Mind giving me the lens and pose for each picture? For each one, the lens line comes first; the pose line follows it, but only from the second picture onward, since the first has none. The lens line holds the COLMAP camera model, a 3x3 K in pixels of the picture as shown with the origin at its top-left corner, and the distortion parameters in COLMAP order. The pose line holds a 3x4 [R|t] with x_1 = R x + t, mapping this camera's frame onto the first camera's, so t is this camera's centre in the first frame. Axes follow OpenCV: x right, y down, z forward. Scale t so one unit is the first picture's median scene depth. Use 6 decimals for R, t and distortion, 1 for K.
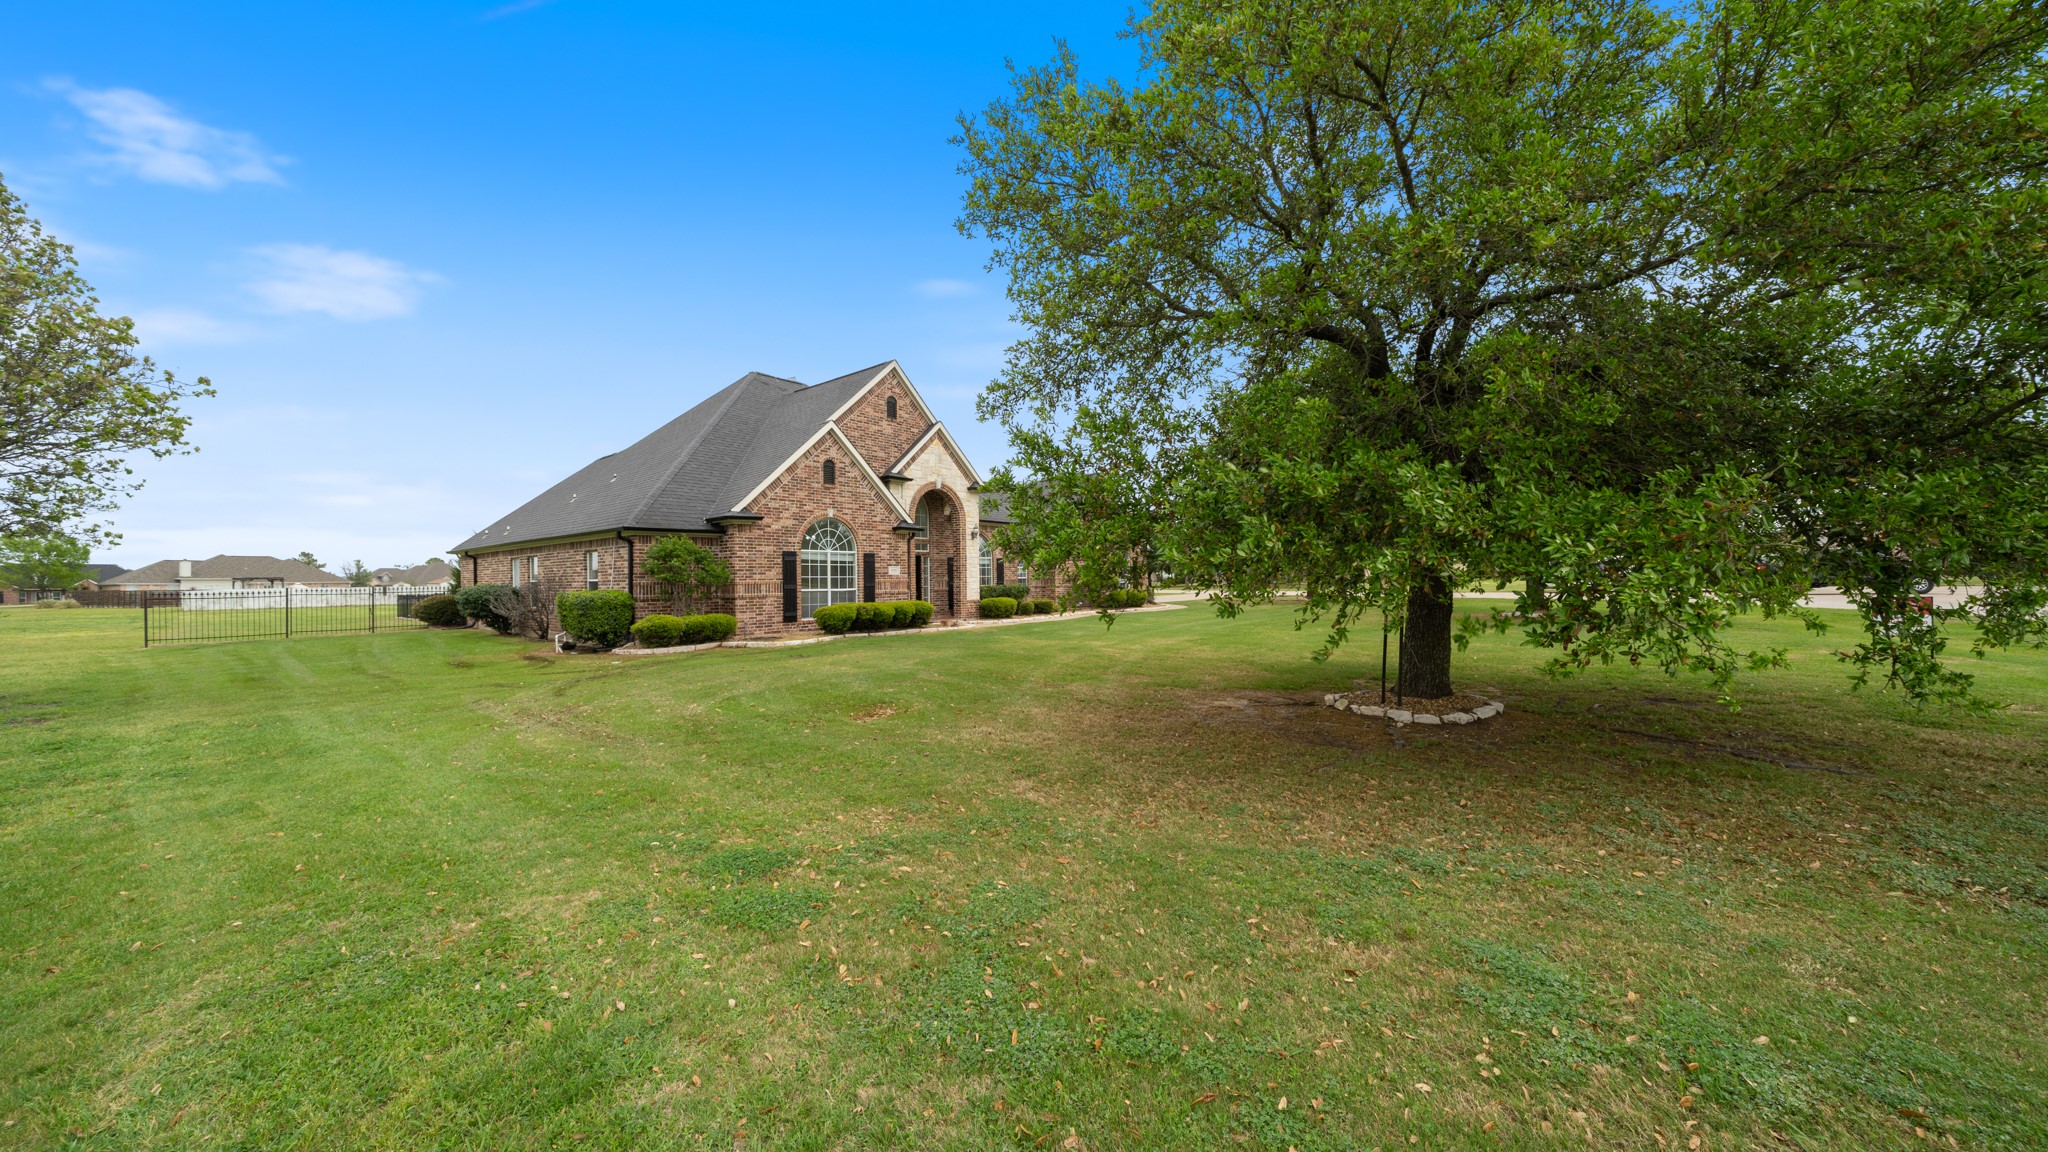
lens RADIAL K [[699.8, 0, 1024.0], [0, 699.8, 576.0], [0, 0, 1]] dist [0.000195, 0.000009]
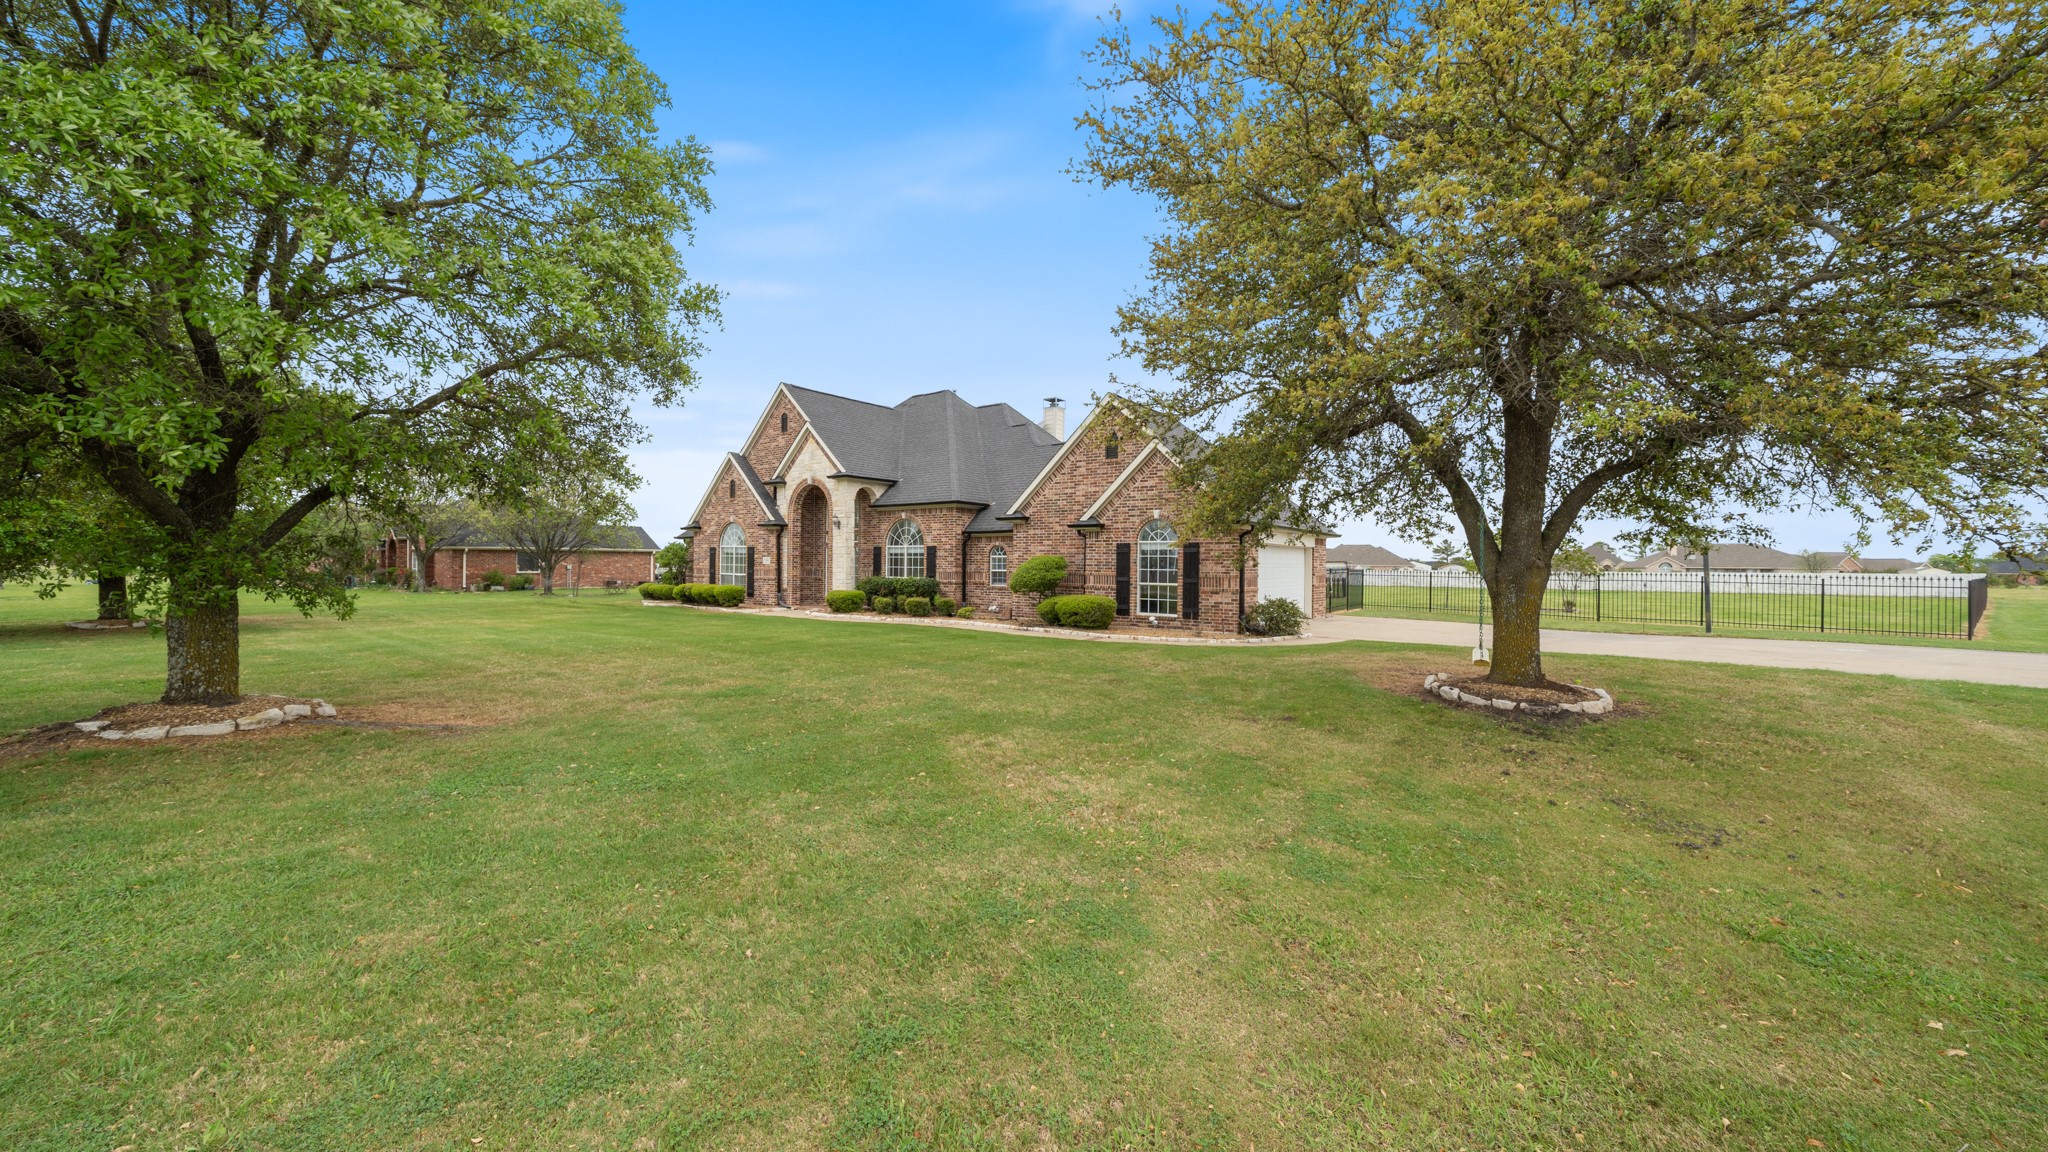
lens RADIAL K [[699.8, 0, 1024.0], [0, 699.8, 576.0], [0, 0, 1]] dist [0.000195, 0.000009]
pose [[0.057729, 0.019640, -0.998139, 1.081903], [-0.012368, 0.999744, 0.018956, -0.009450], [0.998256, 0.011250, 0.057957, 1.421858]]
